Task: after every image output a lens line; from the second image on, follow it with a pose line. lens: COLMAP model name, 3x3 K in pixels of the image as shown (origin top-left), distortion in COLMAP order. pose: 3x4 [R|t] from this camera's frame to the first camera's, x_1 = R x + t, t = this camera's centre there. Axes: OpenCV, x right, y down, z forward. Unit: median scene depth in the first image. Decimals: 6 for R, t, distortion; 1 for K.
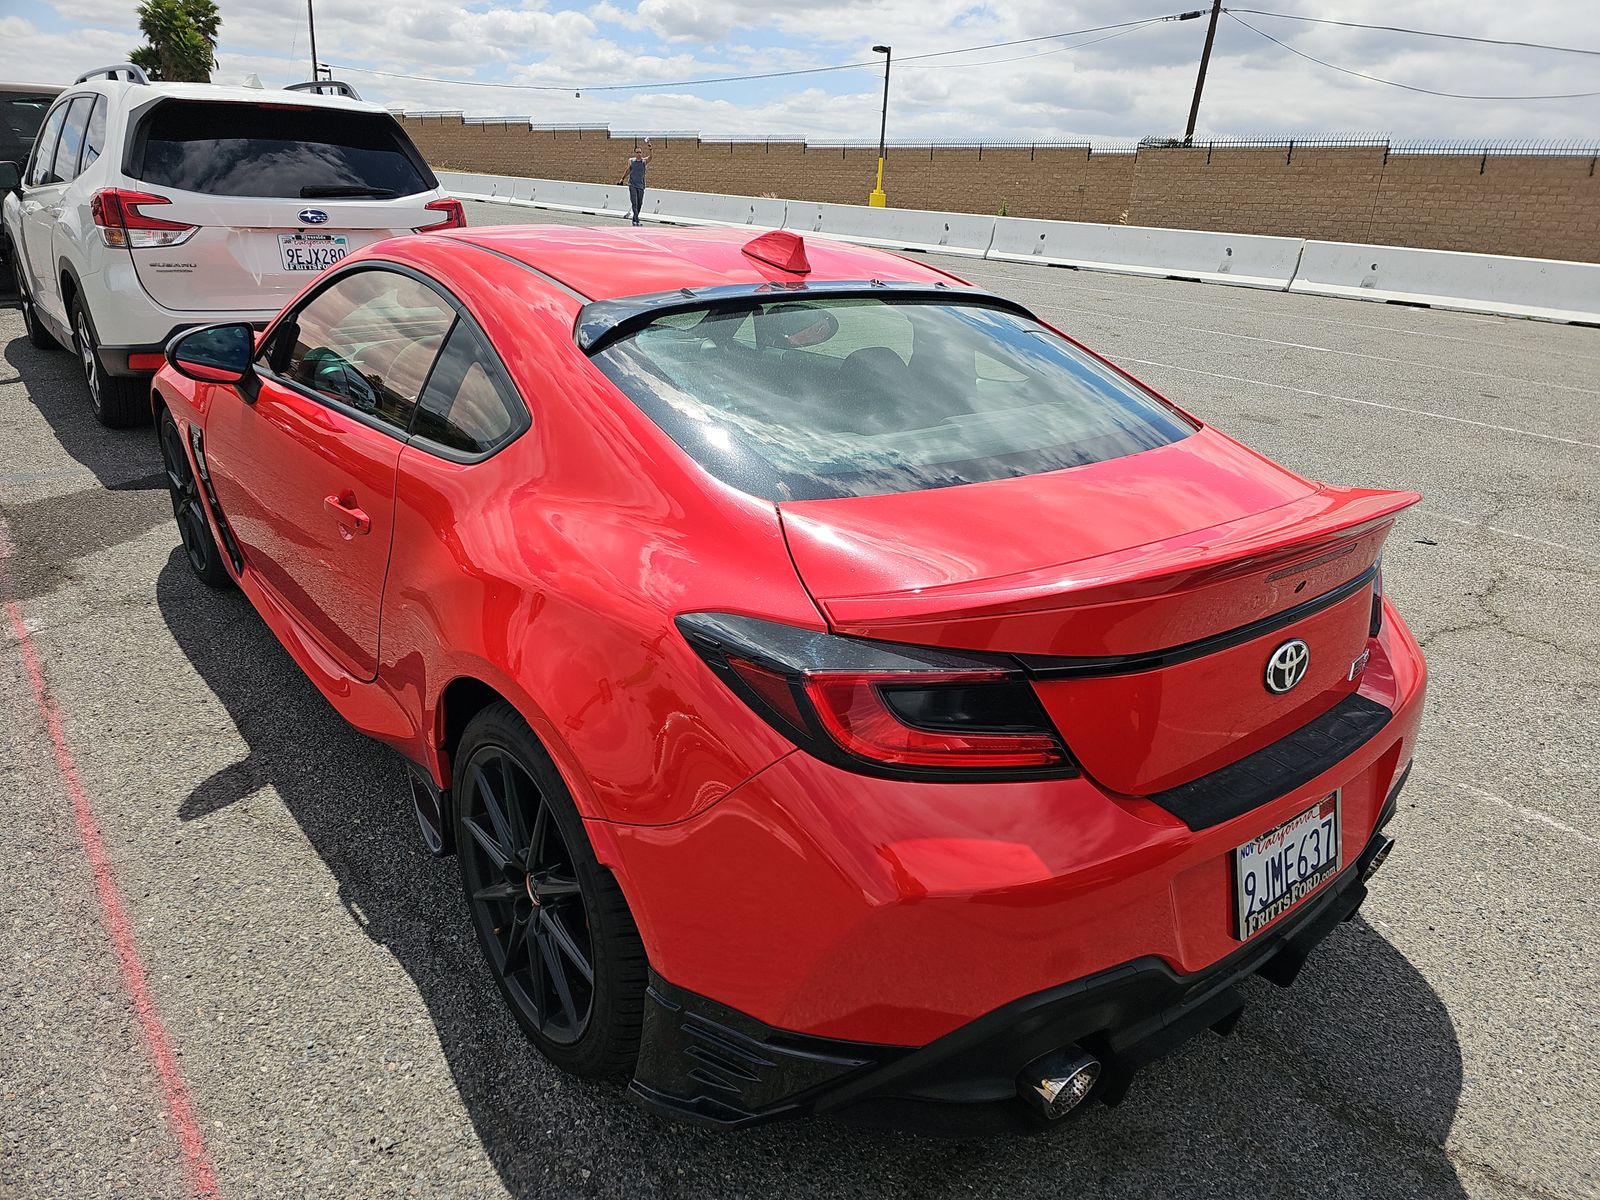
lens RADIAL K [[1020.9, 0, 810.4], [0, 1020.9, 624.9], [0, 0, 1]] dist [0.066967, -0.055766]
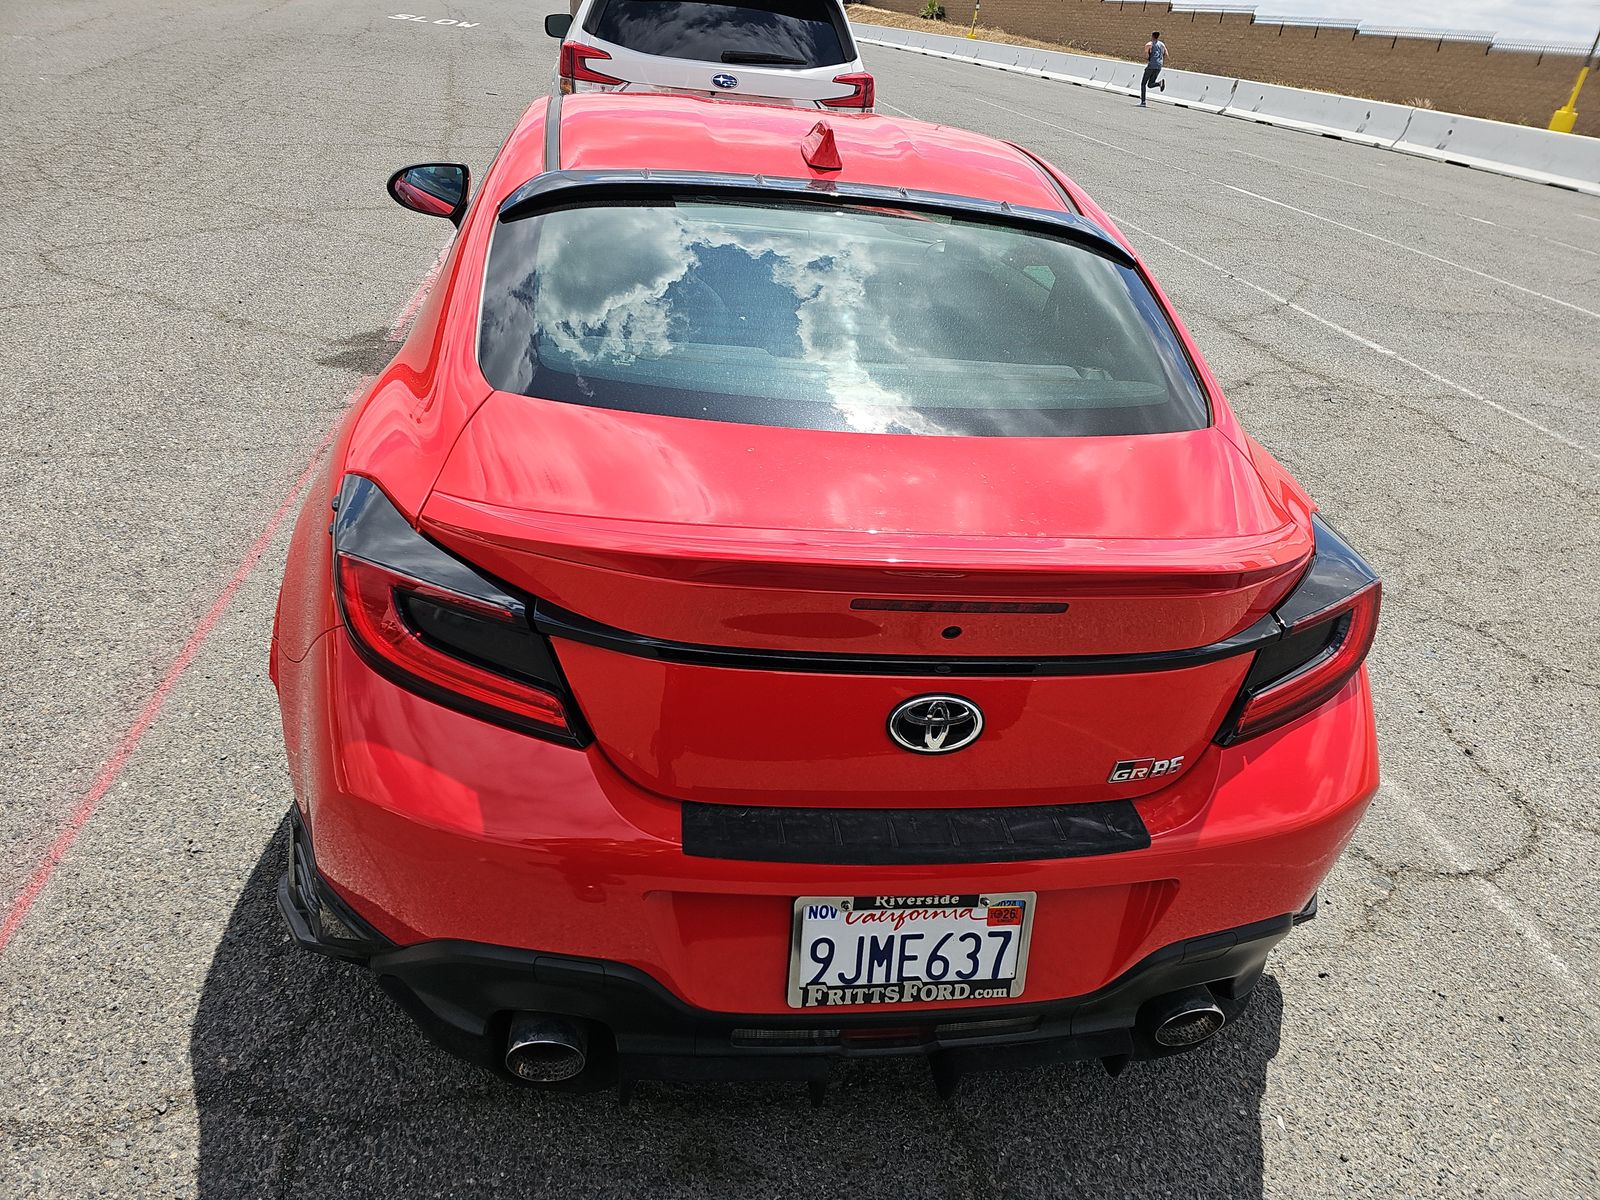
lens RADIAL K [[1020.9, 0, 810.4], [0, 1020.9, 624.9], [0, 0, 1]] dist [0.066967, -0.055766]
pose [[0.859108, 0.297283, -0.416601, 0.221574], [-0.259195, 0.954619, 0.146699, -0.040879], [0.441307, -0.018049, 0.897175, 0.077937]]
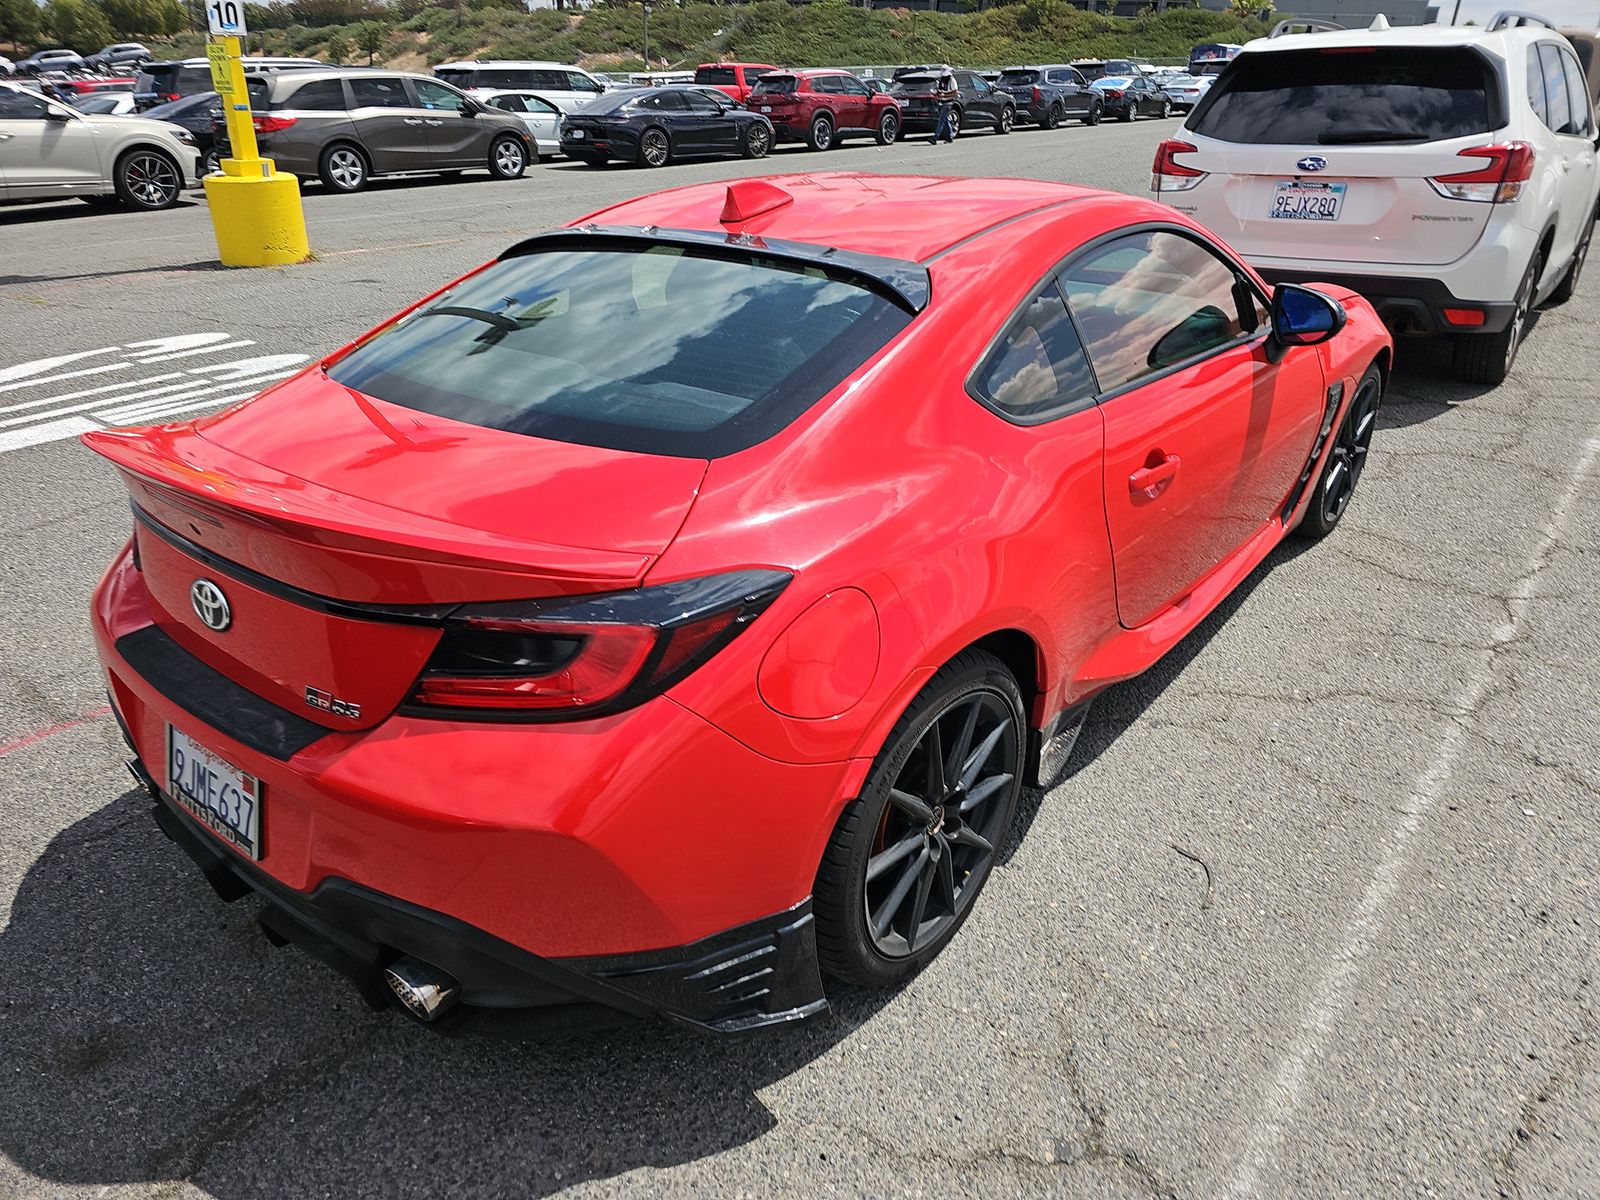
lens RADIAL K [[1020.9, 0, 810.4], [0, 1020.9, 624.9], [0, 0, 1]] dist [0.066967, -0.055766]
pose [[0.214451, 0.409061, -0.886950, 0.491314], [-0.368499, 0.874854, 0.314386, -0.159217], [0.904555, 0.259420, 0.338352, 0.383910]]
